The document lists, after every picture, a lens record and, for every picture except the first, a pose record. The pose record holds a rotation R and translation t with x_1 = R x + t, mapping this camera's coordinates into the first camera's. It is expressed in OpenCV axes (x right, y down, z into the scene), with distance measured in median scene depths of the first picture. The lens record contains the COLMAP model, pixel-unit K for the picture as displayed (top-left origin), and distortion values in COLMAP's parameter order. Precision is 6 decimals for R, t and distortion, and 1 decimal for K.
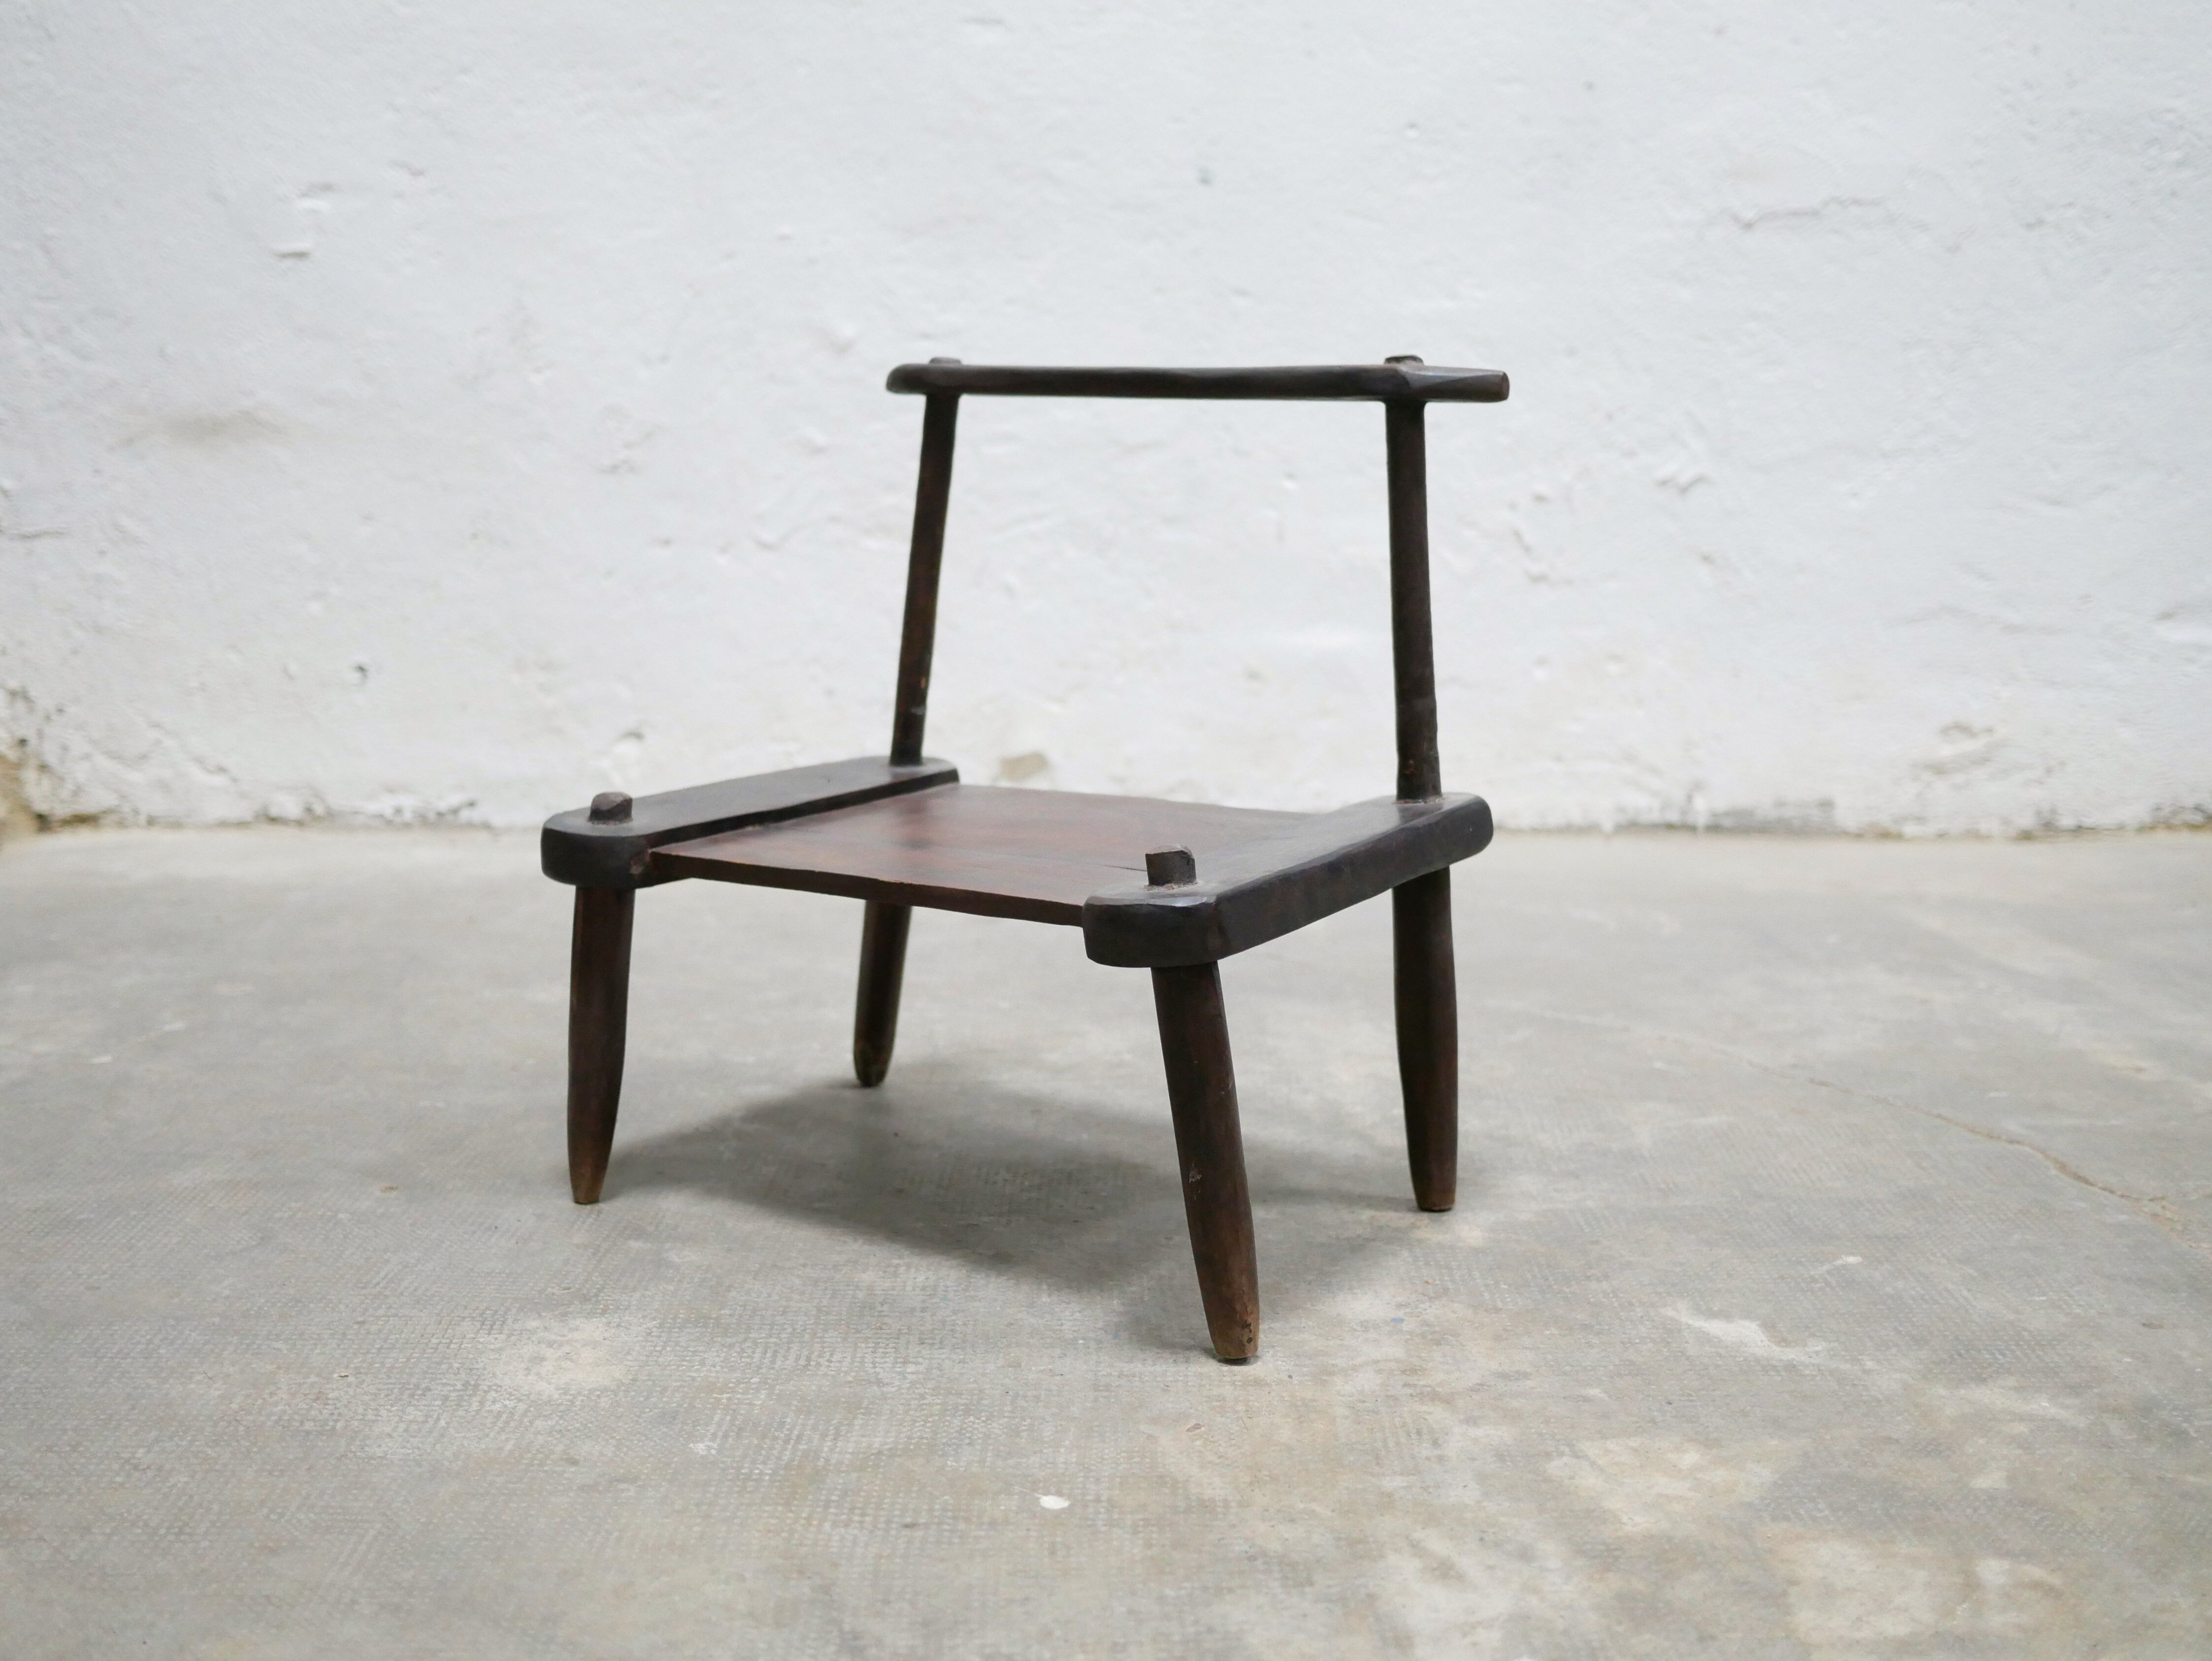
lens RADIAL K [[2570.7, 0, 1096.7], [0, 2570.7, 816.6], [0, 0, 1]] dist [-0.012113, 0.000000]
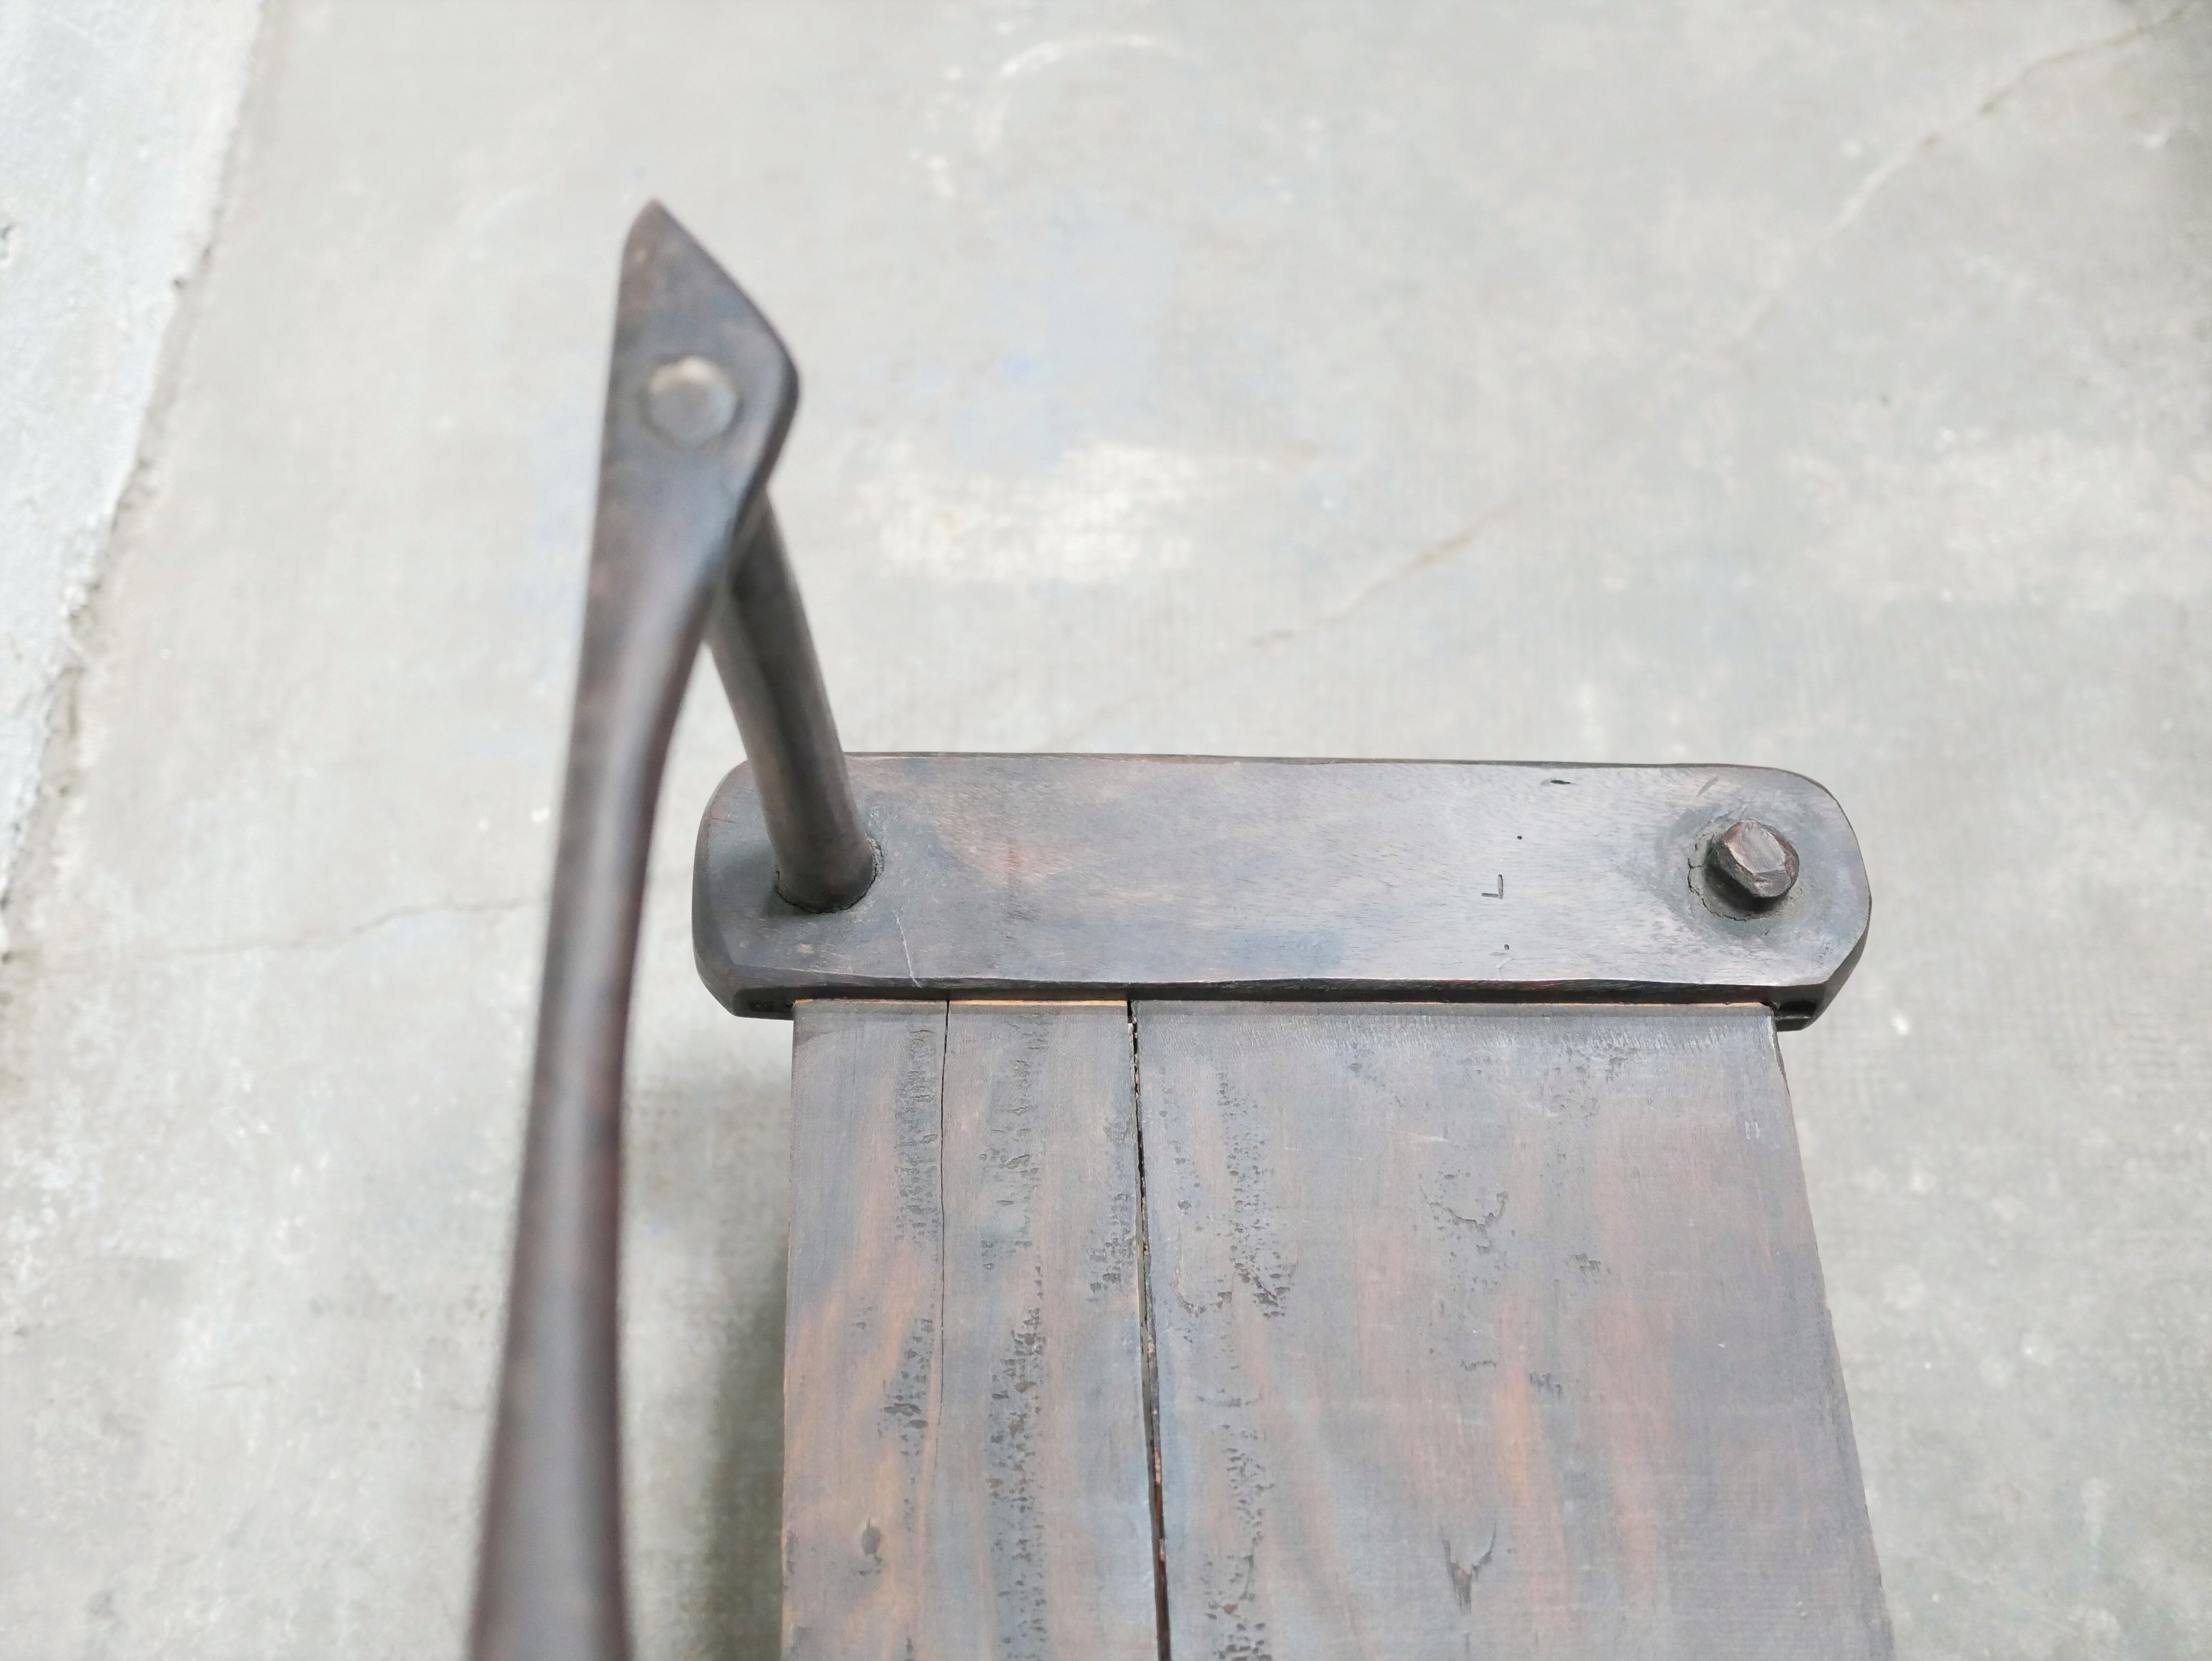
lens RADIAL K [[2510.6, 0, 1121.2], [0, 2510.6, 813.5], [0, 0, 1]] dist [-0.011964, 0.000000]
pose [[0.027229, -0.868215, 0.495441, -0.327031], [0.179113, 0.491841, 0.852063, -0.517842], [-0.983452, 0.065539, 0.168901, 1.413904]]
